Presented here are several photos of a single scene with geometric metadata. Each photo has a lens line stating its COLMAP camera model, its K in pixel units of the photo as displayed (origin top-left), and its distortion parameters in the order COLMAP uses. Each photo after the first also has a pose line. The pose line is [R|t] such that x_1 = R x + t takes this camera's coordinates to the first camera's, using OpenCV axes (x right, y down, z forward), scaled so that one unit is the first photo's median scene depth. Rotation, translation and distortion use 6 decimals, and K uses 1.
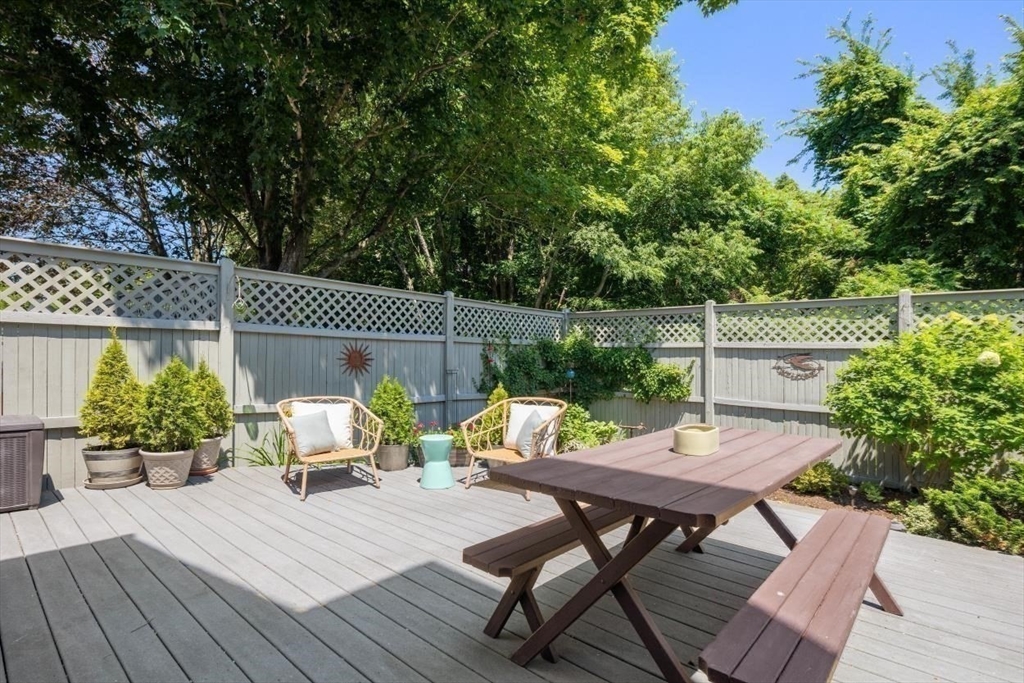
lens RADIAL K [[496.4, 0, 511.1], [0, 496.4, 361.2], [0, 0, 1]] dist [-0.001522, -0.001223]
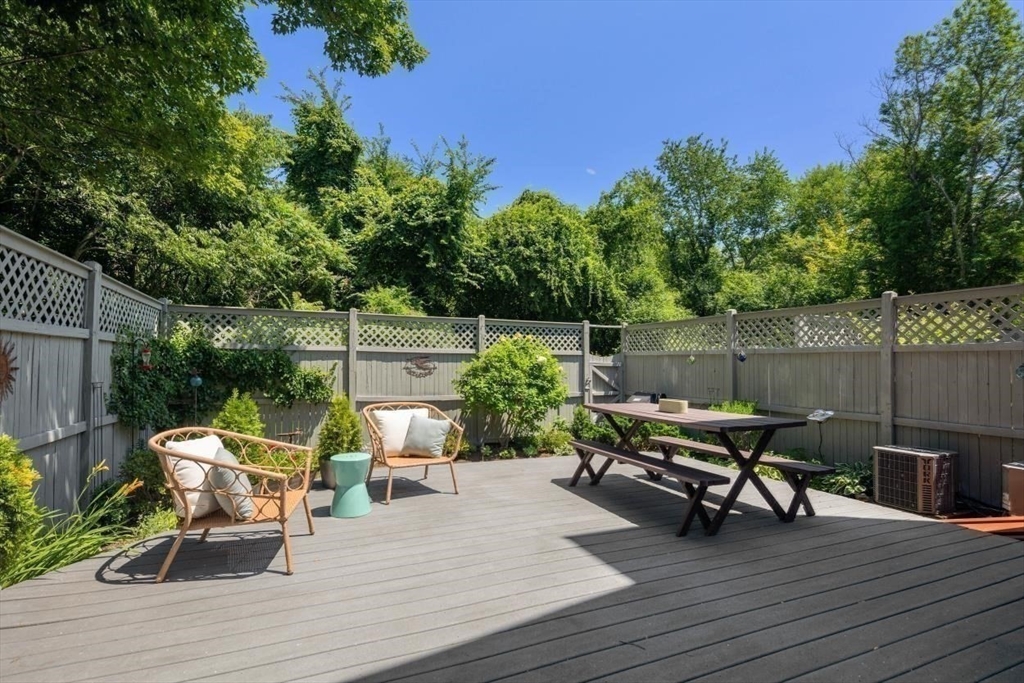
lens RADIAL K [[502.4, 0, 513.1], [0, 502.4, 353.2], [0, 0, 1]] dist [-0.001749, -0.000304]
pose [[0.422582, 0.005568, 0.906308, -0.512451], [0.008503, 0.999913, -0.010107, -0.009581], [-0.906285, 0.011977, 0.422497, 0.232344]]
